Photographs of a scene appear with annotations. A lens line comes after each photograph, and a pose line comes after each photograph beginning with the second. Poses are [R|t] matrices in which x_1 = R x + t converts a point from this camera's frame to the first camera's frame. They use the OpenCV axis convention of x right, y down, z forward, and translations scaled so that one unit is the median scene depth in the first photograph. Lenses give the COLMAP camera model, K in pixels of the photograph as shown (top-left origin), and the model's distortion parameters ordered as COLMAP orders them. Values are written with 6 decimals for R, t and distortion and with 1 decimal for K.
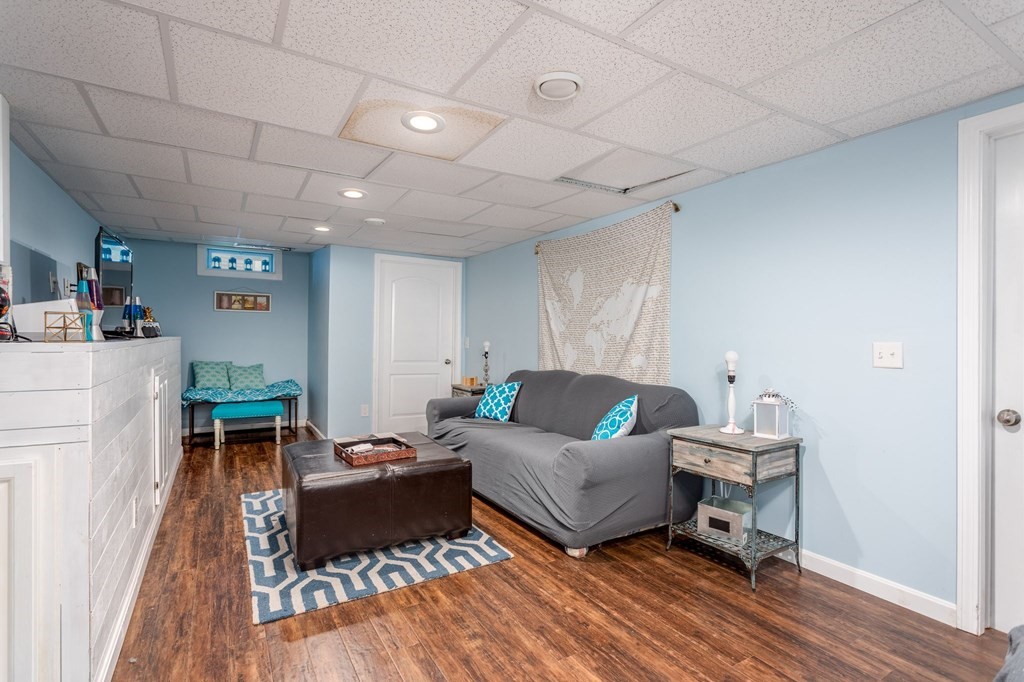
lens RADIAL K [[491.0, 0, 509.9], [0, 491.0, 340.2], [0, 0, 1]] dist [-0.019569, 0.008887]
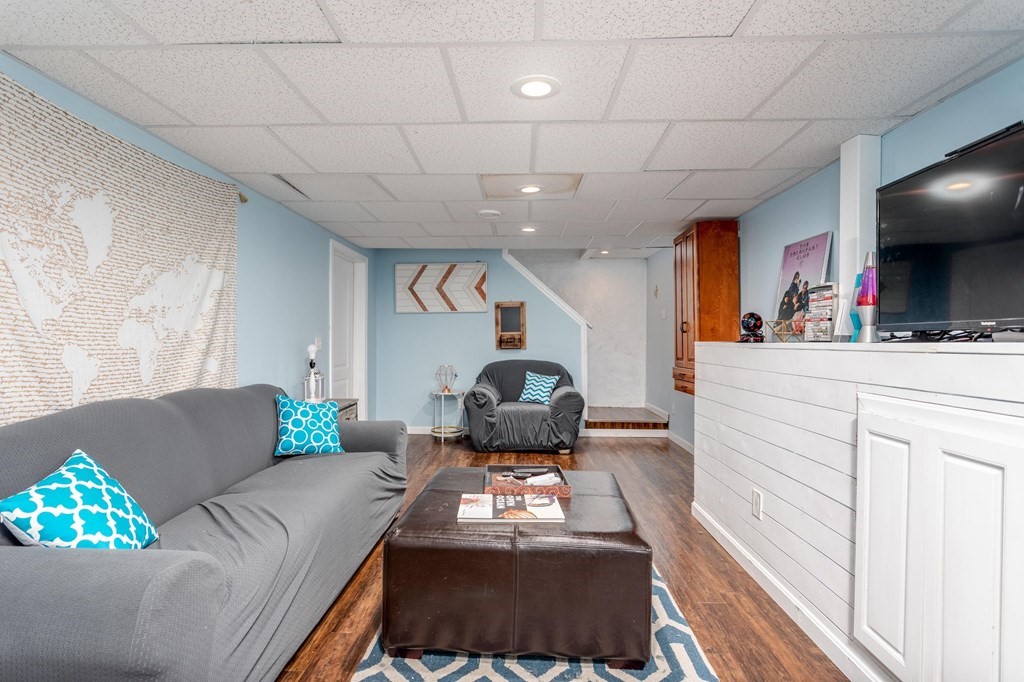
lens RADIAL K [[491.0, 0, 509.9], [0, 491.0, 340.2], [0, 0, 1]] dist [-0.019569, 0.008887]
pose [[-0.842019, -0.012660, 0.539299, -0.698395], [-0.008083, 0.999908, 0.010852, -0.009913], [-0.539387, 0.004778, -0.842045, 1.725444]]
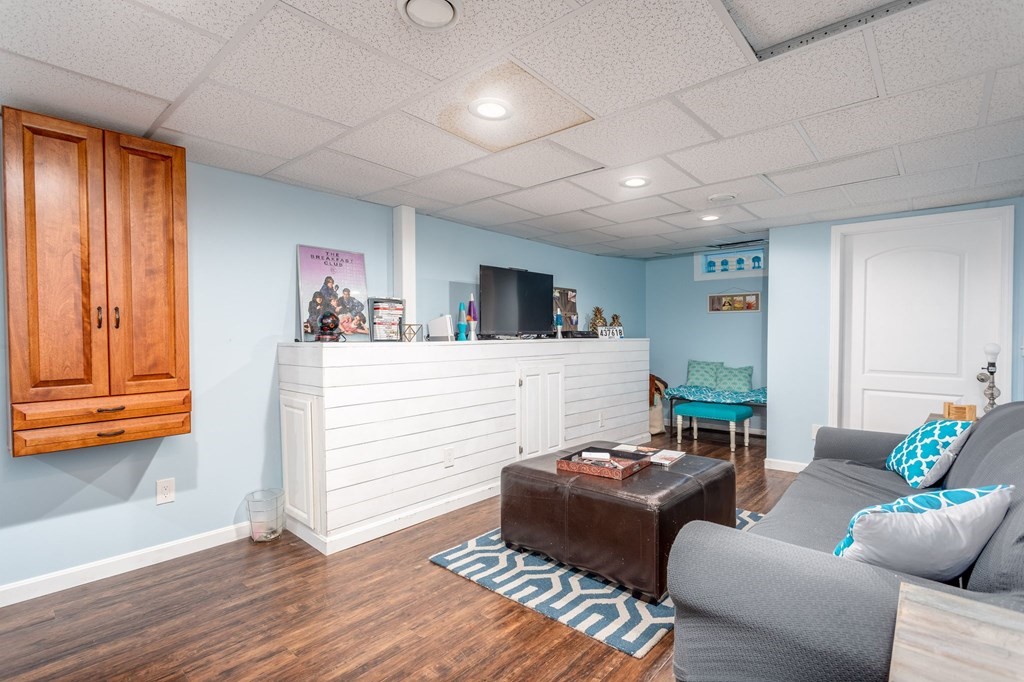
lens RADIAL K [[491.0, 0, 509.9], [0, 491.0, 340.2], [0, 0, 1]] dist [-0.019569, 0.008887]
pose [[0.292936, -0.002609, -0.956128, 0.560326], [-0.000103, 0.999996, -0.002761, 0.001211], [0.956132, 0.000907, 0.292935, 0.581685]]
